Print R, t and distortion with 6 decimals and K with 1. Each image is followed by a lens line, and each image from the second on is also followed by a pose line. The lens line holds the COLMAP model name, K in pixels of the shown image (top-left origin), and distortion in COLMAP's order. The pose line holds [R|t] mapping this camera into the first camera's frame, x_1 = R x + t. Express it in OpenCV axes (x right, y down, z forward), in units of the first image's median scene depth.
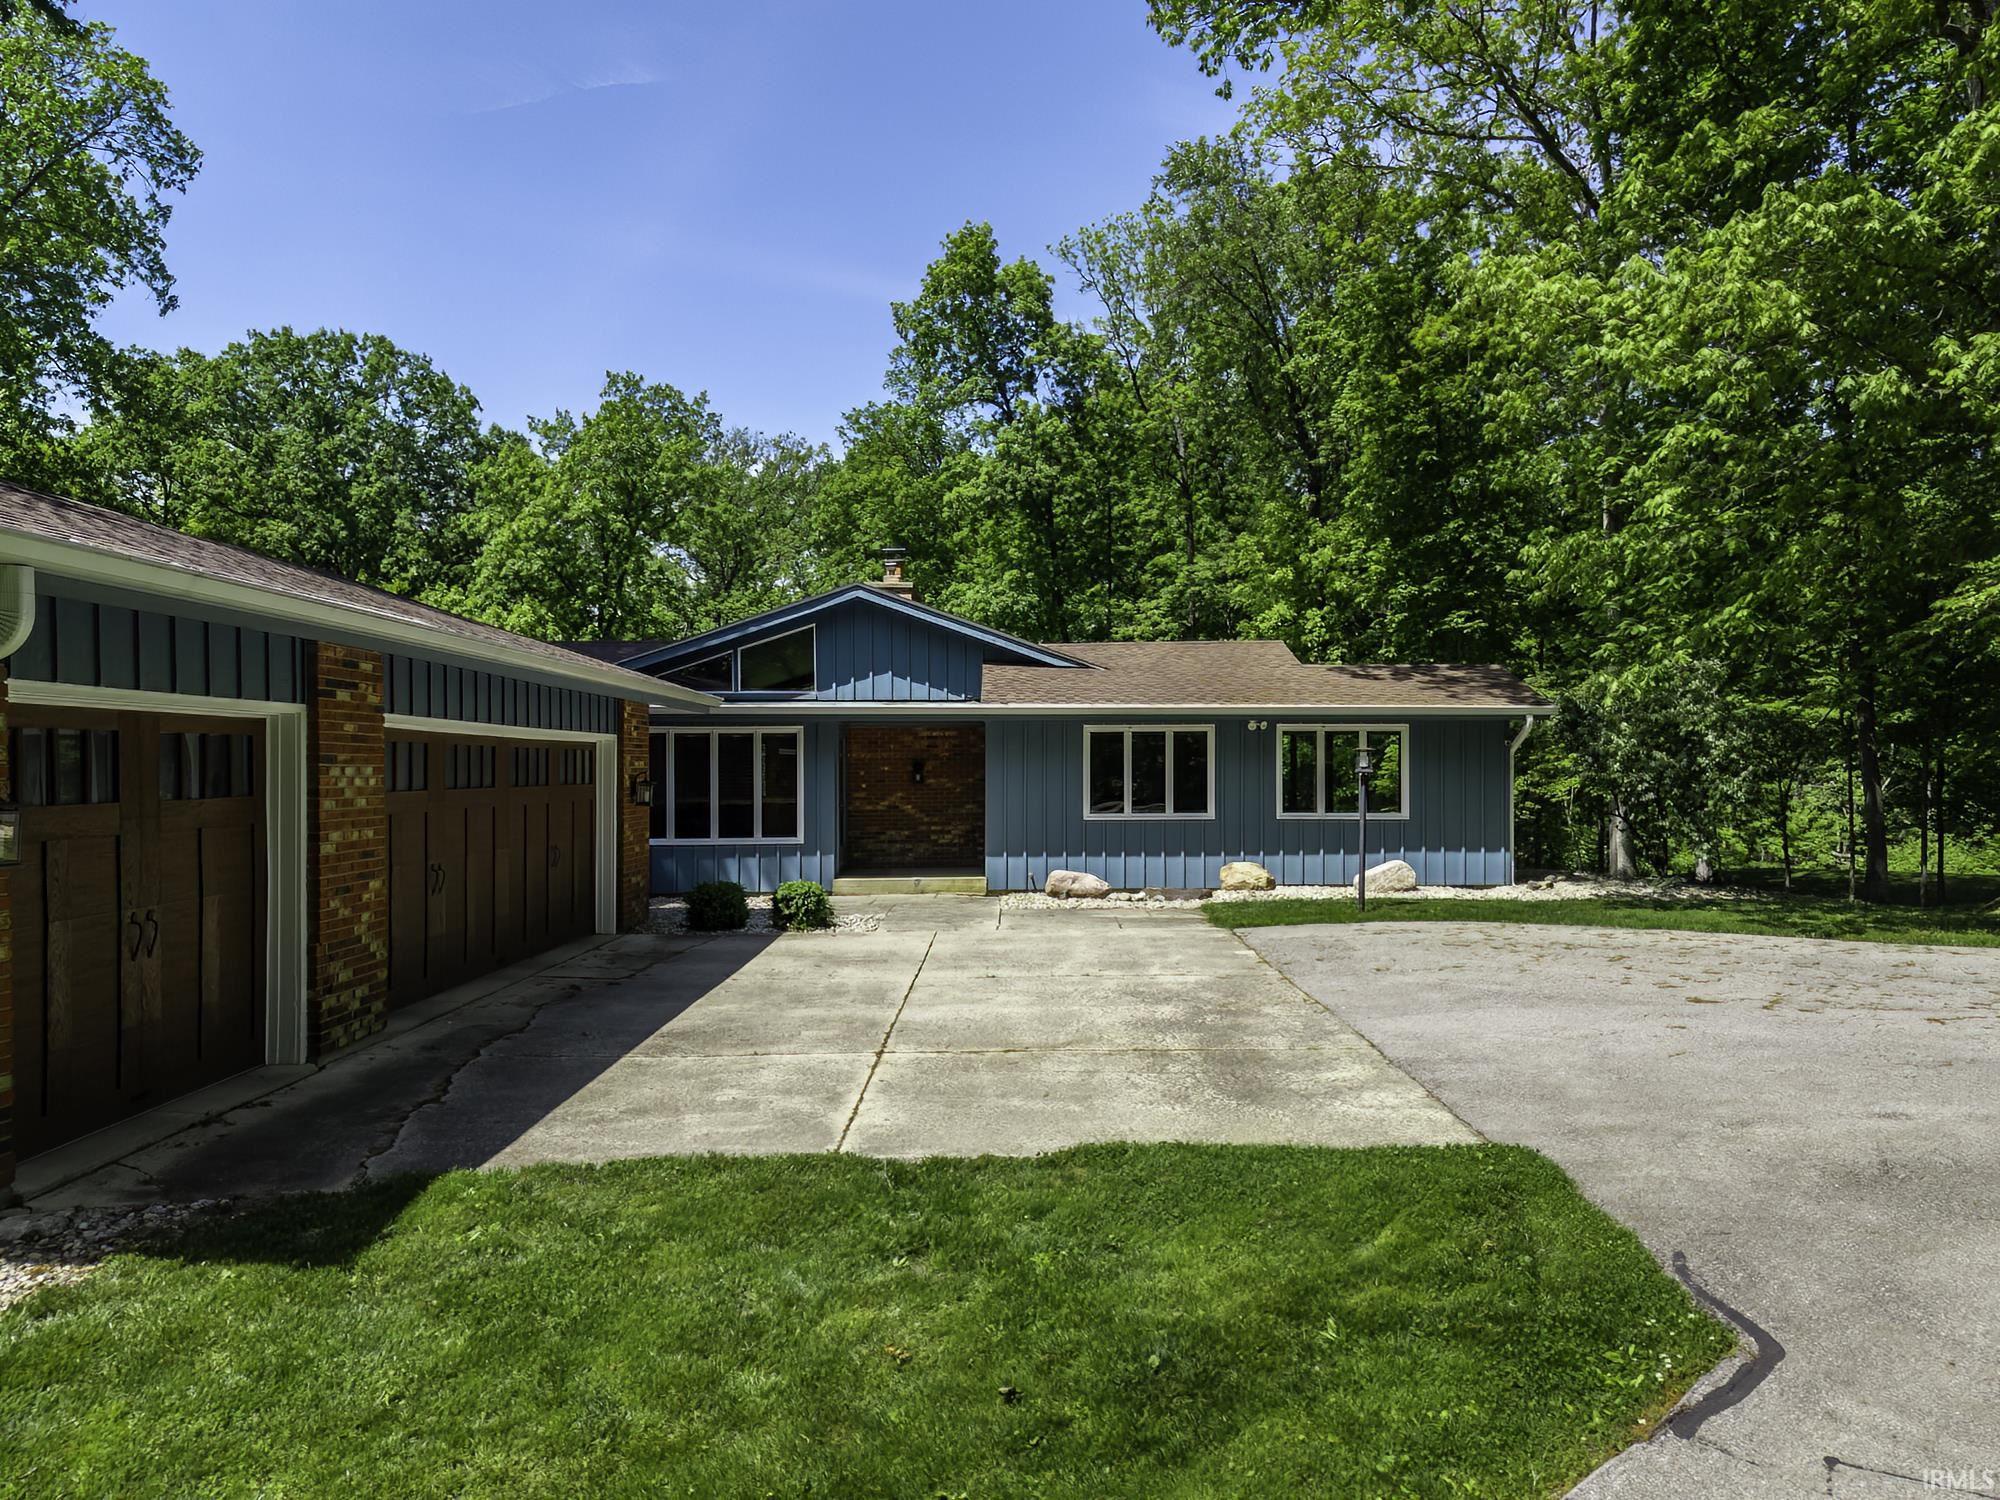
lens RADIAL K [[1485.4, 0, 1210.7], [0, 1485.4, 794.2], [0, 0, 1]] dist [0.001430, -0.001780]
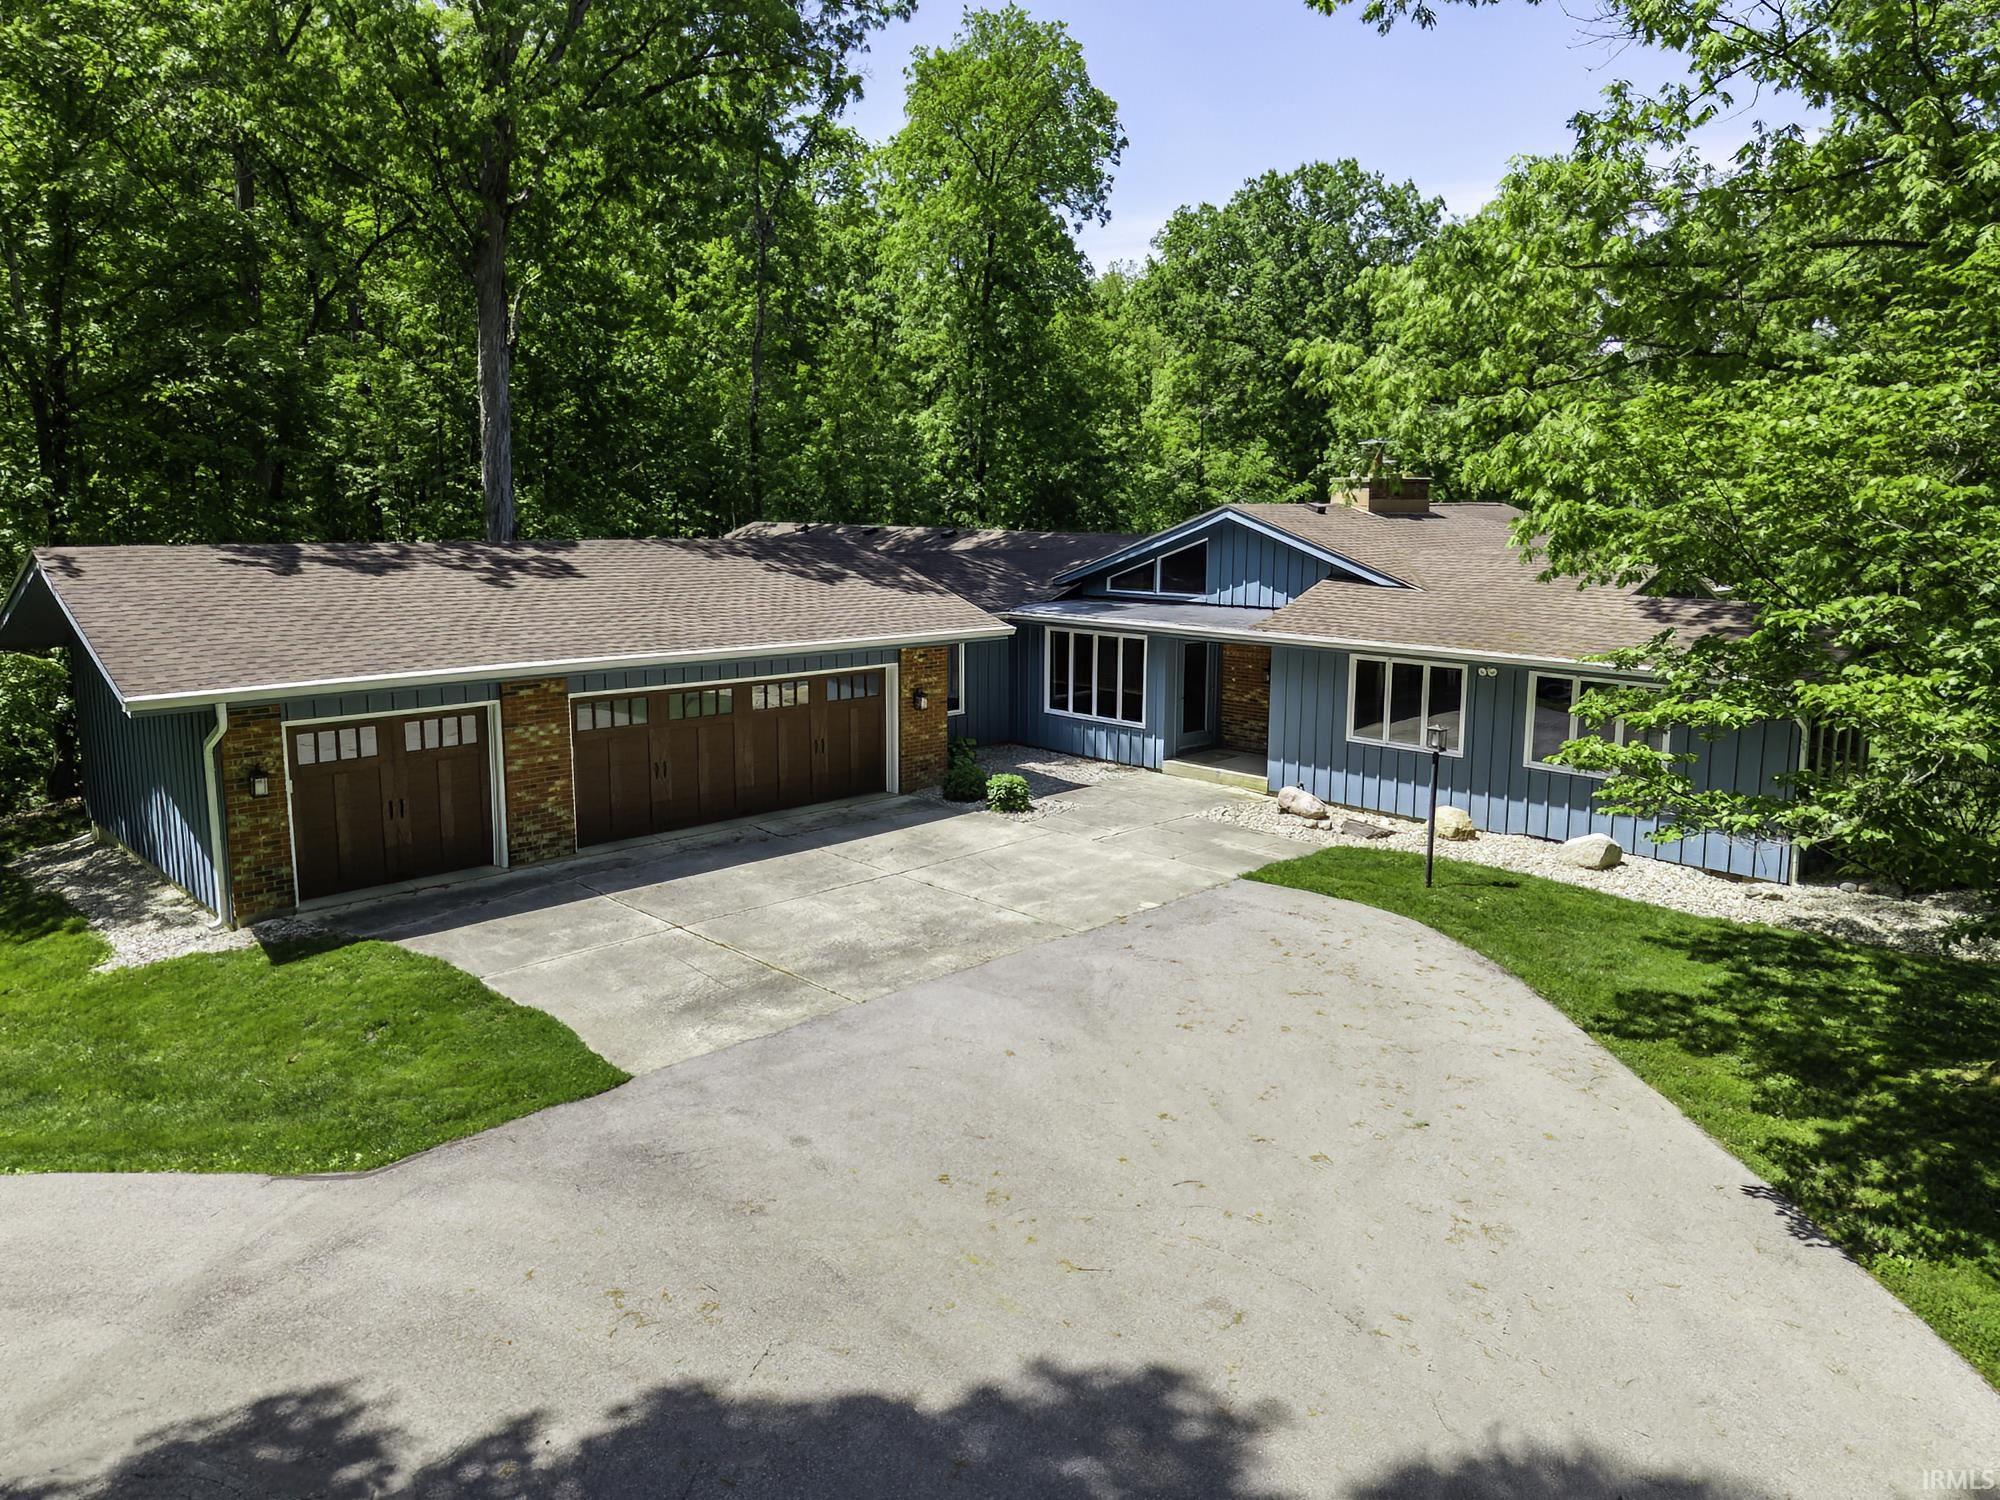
lens RADIAL K [[1617.5, 0, 1001.1], [0, 1617.5, 741.5], [0, 0, 1]] dist [-0.005853, -0.009461]
pose [[0.574713, 0.153482, -0.803834, 0.741048], [-0.019203, 0.984514, 0.174251, -0.187844], [0.818130, -0.084709, 0.568760, 0.130342]]
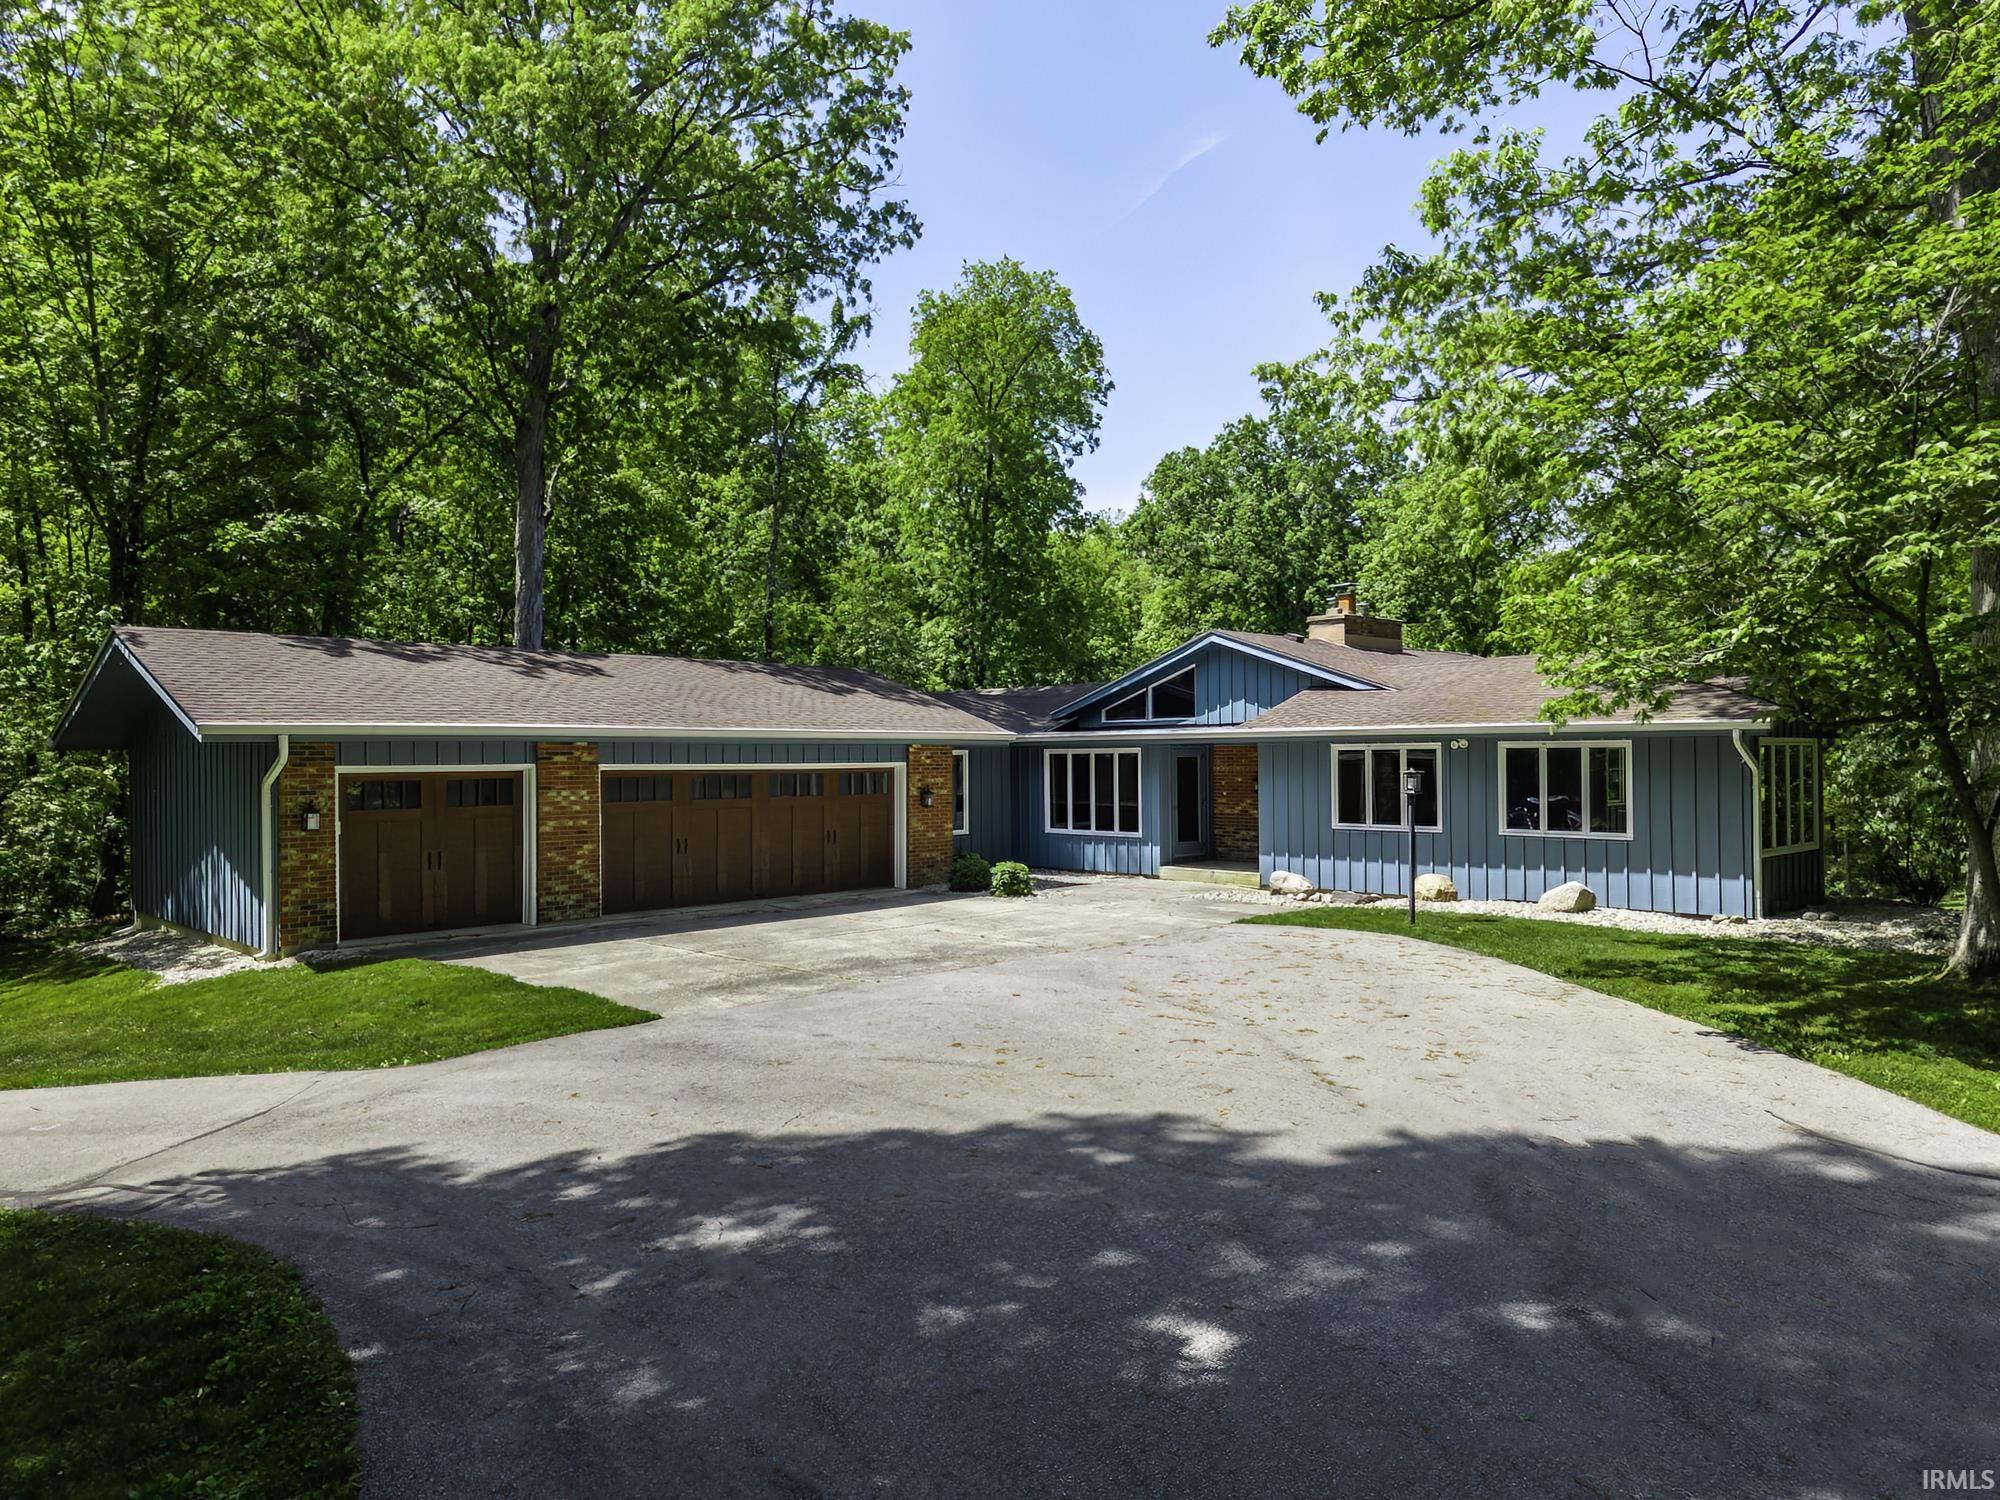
lens RADIAL K [[1617.5, 0, 1001.1], [0, 1617.5, 741.5], [0, 0, 1]] dist [-0.005853, -0.009461]
pose [[0.575945, -0.004394, -0.817476, 0.808975], [-0.009271, 0.999886, -0.011906, -0.032676], [0.817436, 0.014436, 0.575839, 0.081612]]
